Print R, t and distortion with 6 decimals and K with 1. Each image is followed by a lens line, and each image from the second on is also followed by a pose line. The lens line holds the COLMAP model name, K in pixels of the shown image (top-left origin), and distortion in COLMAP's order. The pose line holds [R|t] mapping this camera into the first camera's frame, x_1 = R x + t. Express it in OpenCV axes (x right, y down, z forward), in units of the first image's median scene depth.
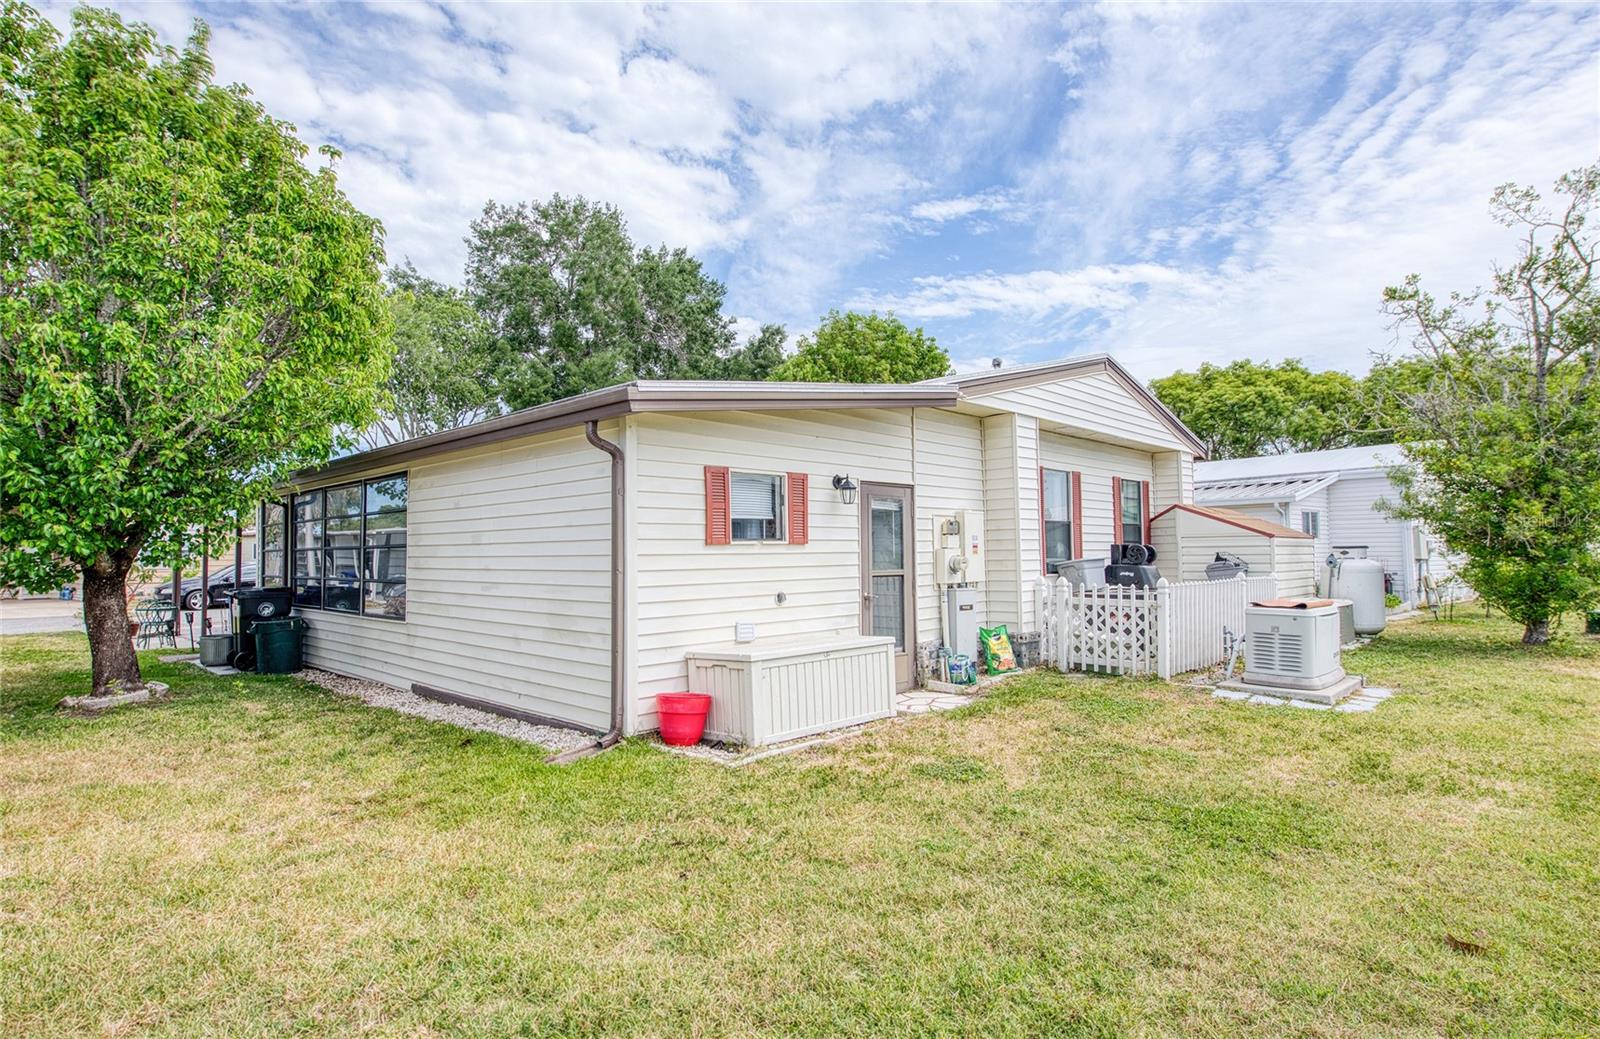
lens RADIAL K [[833.6, 0, 816.3], [0, 833.6, 525.2], [0, 0, 1]] dist [-0.000748, -0.001600]
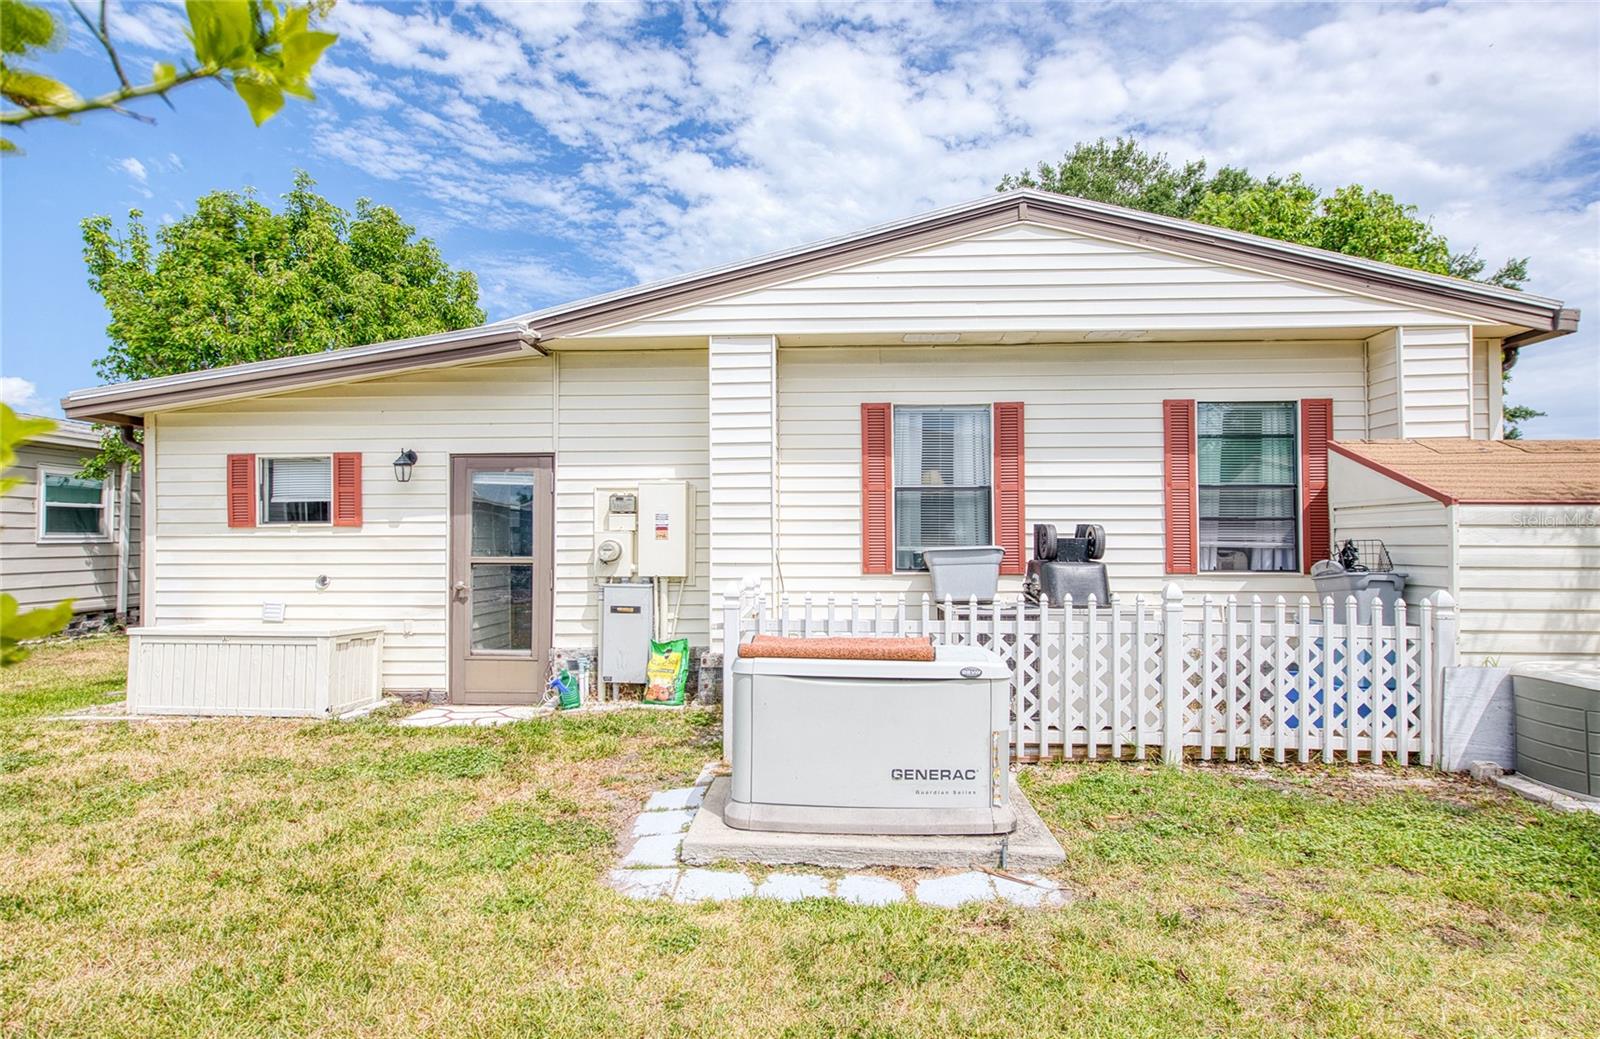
lens RADIAL K [[833.6, 0, 816.3], [0, 833.6, 525.2], [0, 0, 1]] dist [-0.000748, -0.001600]
pose [[0.659118, -0.005979, -0.752016, 1.033464], [0.019640, 0.999764, 0.009265, 0.022554], [0.751783, -0.020876, 0.659080, 0.760374]]
